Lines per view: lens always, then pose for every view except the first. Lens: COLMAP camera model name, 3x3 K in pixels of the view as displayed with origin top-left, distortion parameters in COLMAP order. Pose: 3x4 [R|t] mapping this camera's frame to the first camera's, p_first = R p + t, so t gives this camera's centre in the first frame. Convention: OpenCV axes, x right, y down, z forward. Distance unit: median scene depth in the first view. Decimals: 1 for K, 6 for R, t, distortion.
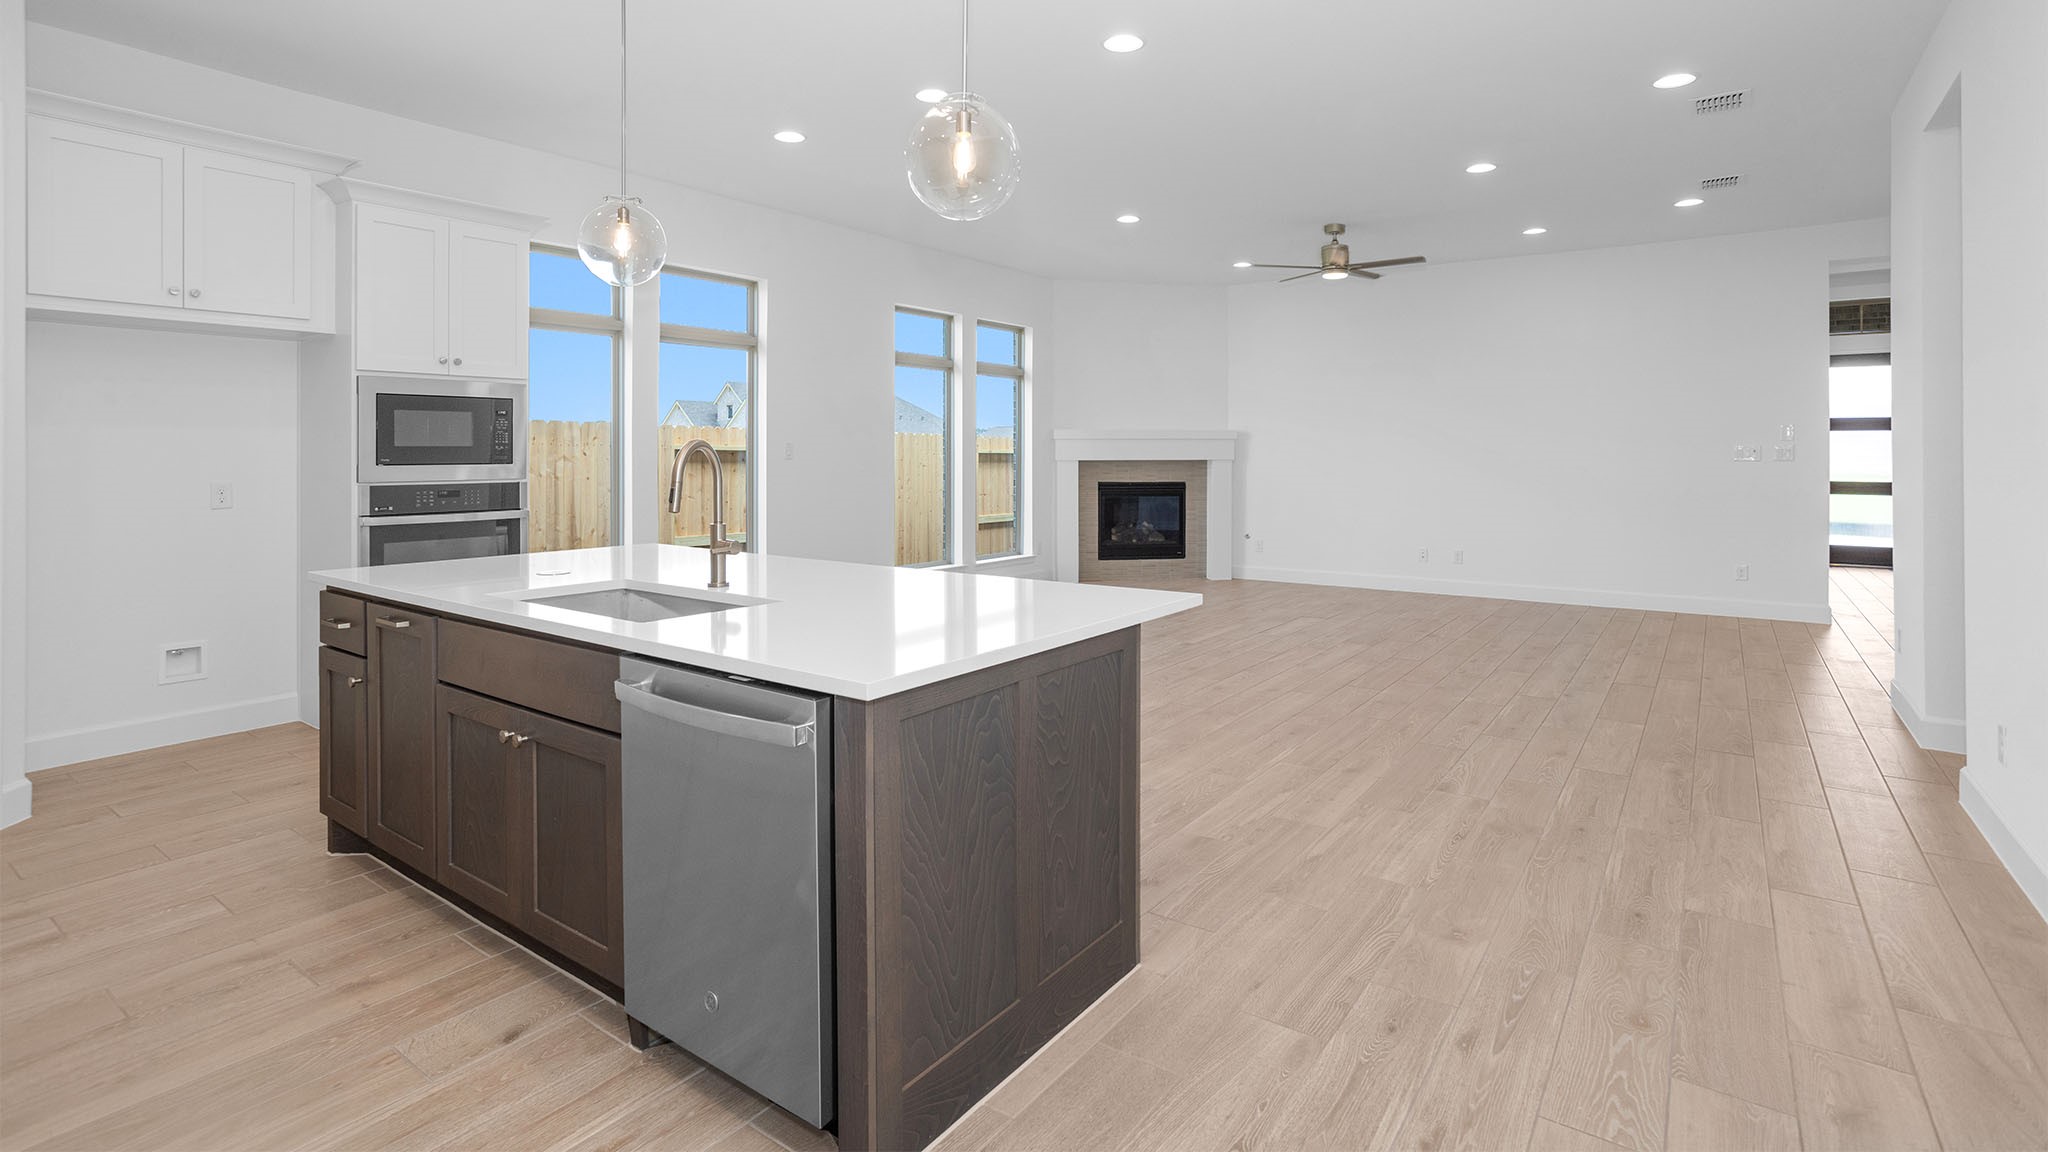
lens RADIAL K [[983.1, 0, 1024.3], [0, 983.1, 475.9], [0, 0, 1]] dist [-0.025605, 0.013592]
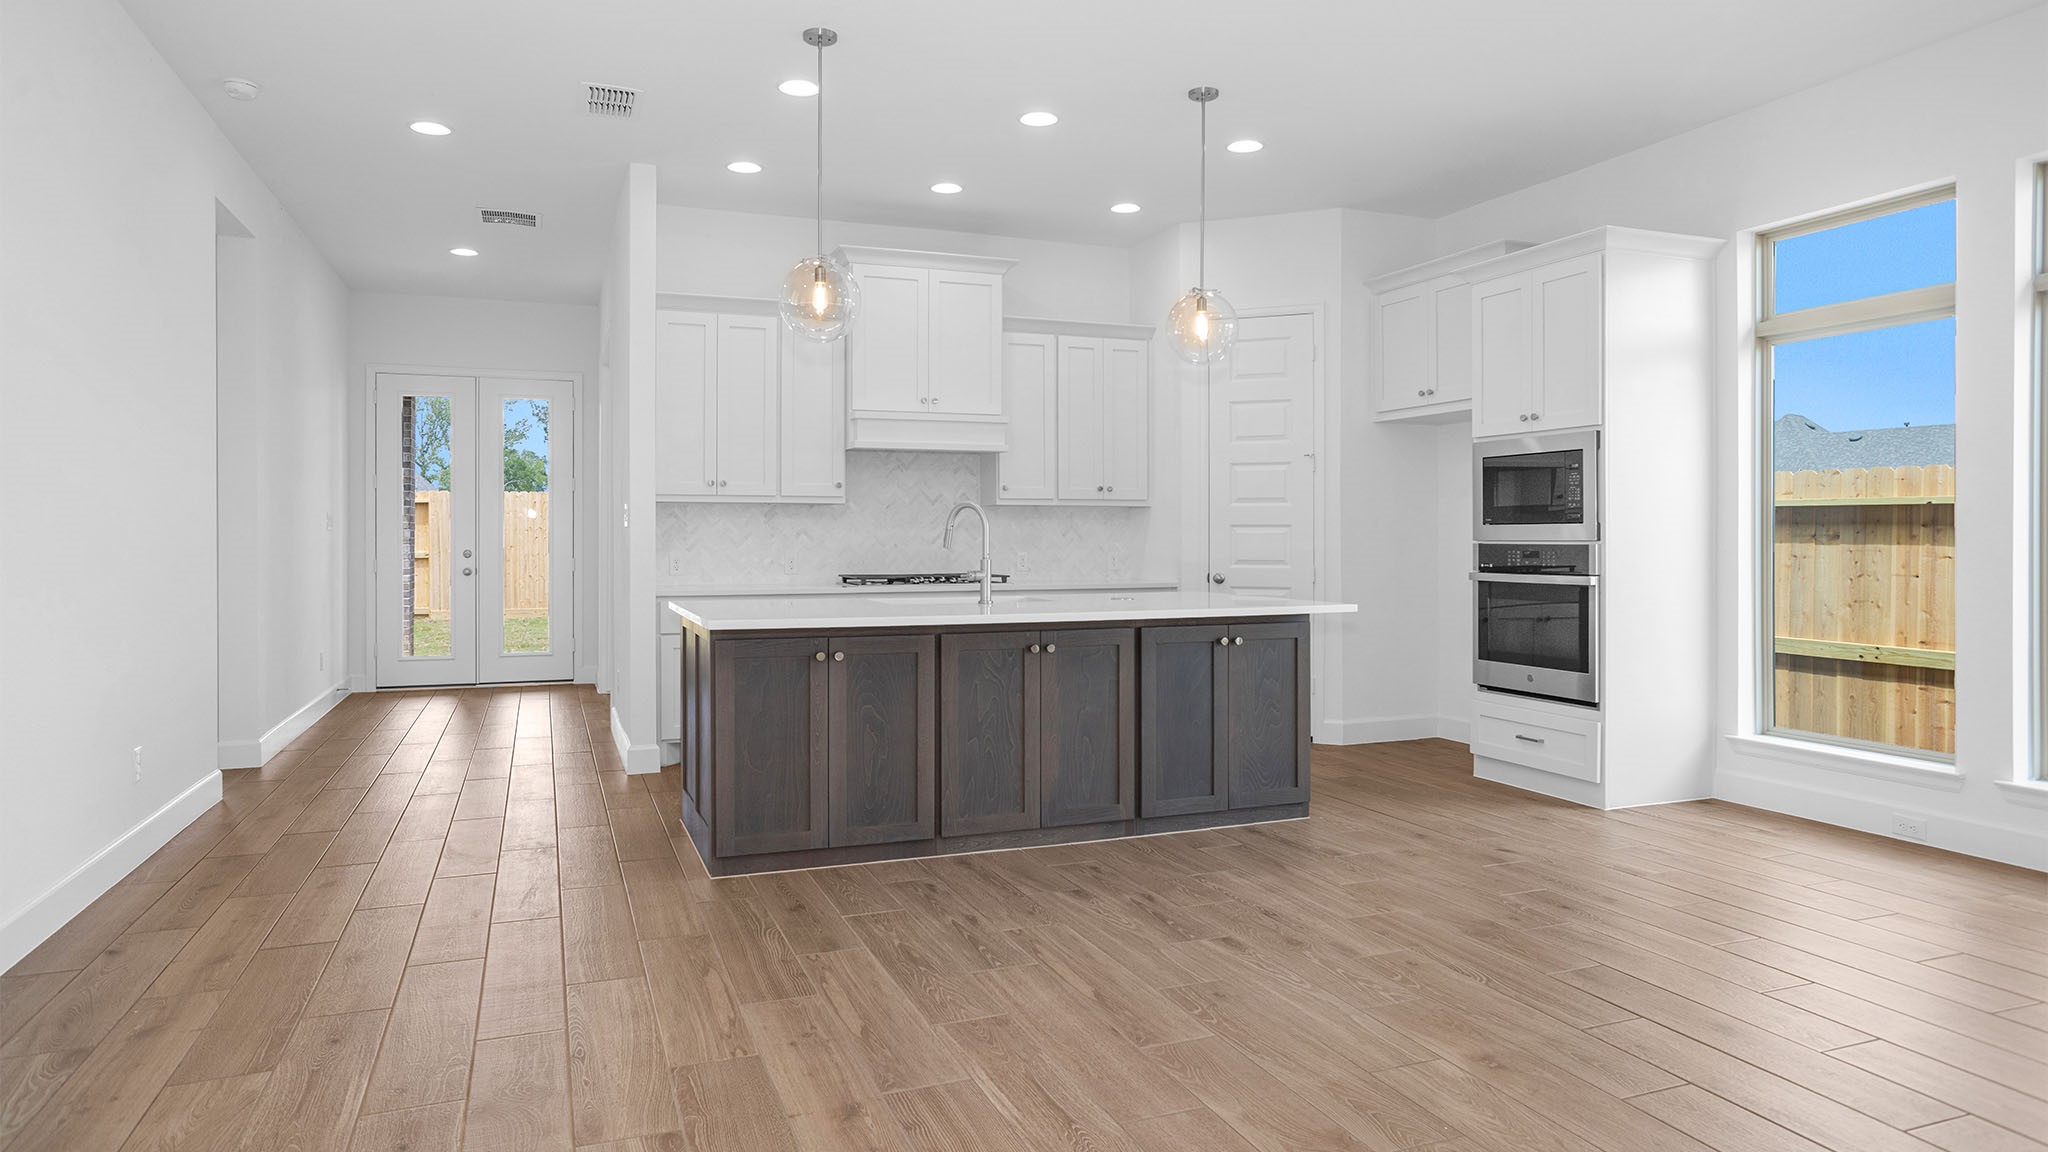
lens RADIAL K [[1221.1, 0, 1010.0], [0, 1221.1, 529.4], [0, 0, 1]] dist [-0.007401, 0.000962]
pose [[-0.545227, -0.004340, -0.838277, 0.734436], [-0.019732, 0.999776, 0.007658, -0.005364], [0.838056, 0.020716, -0.545190, 1.260598]]
